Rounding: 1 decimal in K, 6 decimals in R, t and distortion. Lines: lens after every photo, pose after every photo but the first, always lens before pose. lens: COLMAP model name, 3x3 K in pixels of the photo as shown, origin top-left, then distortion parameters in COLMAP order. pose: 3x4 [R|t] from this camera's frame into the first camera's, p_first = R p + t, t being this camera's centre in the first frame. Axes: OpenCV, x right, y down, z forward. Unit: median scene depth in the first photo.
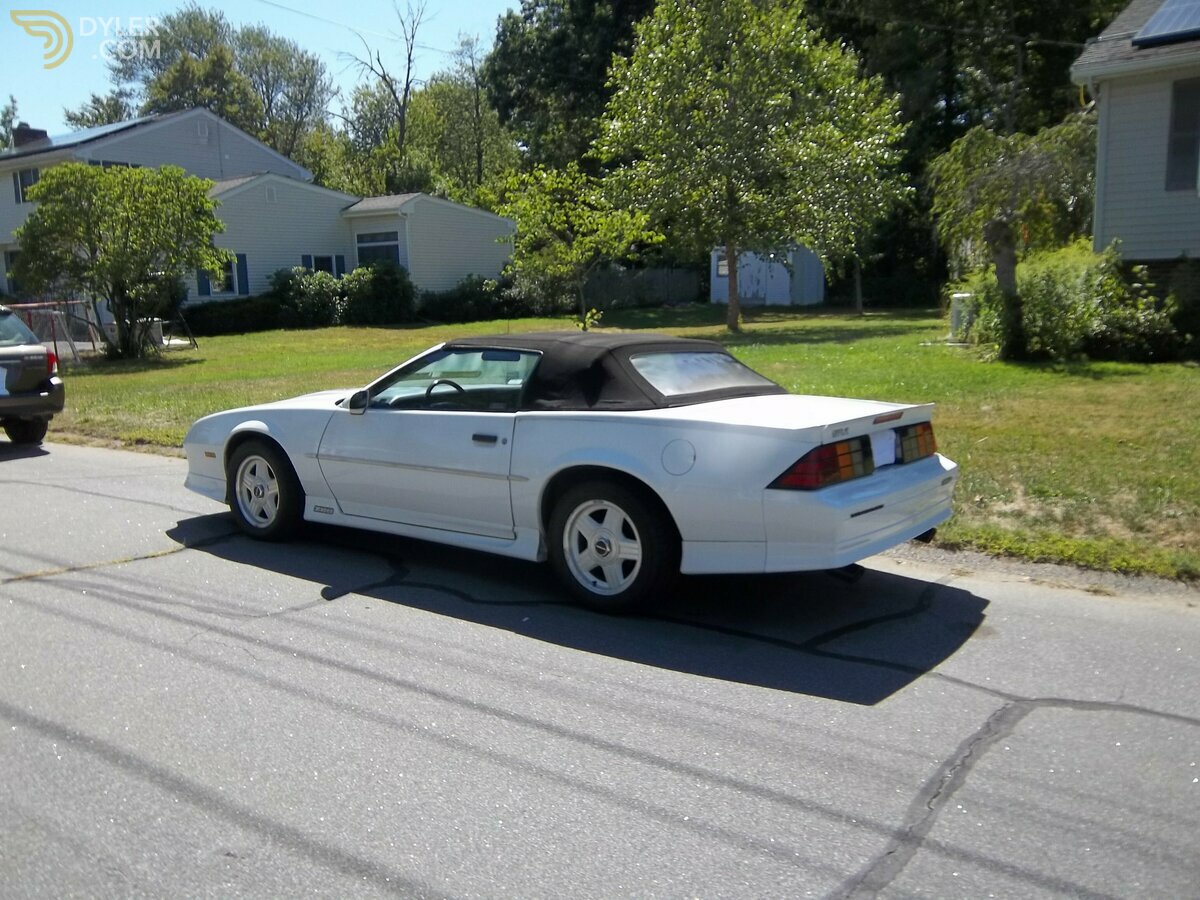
lens RADIAL K [[1031.4, 0, 607.9], [0, 1031.4, 446.1], [0, 0, 1]] dist [-0.006635, 0.058669]
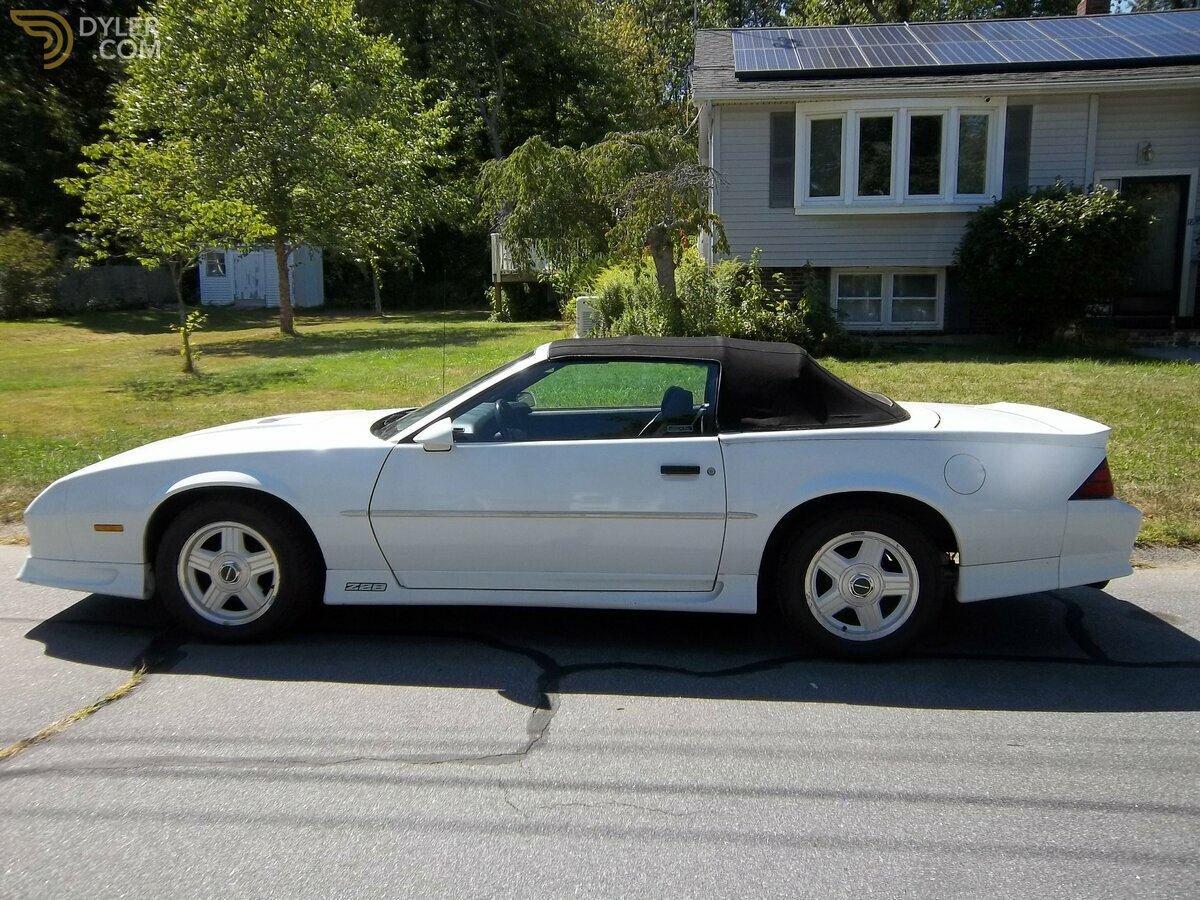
lens RADIAL K [[1031.4, 0, 609.4], [0, 1031.4, 441.0], [0, 0, 1]] dist [-0.006635, 0.058669]
pose [[0.859501, -0.063692, 0.507151, -0.587283], [0.067331, 0.997668, 0.011185, -0.044244], [-0.506681, 0.024534, 0.861785, 0.344197]]
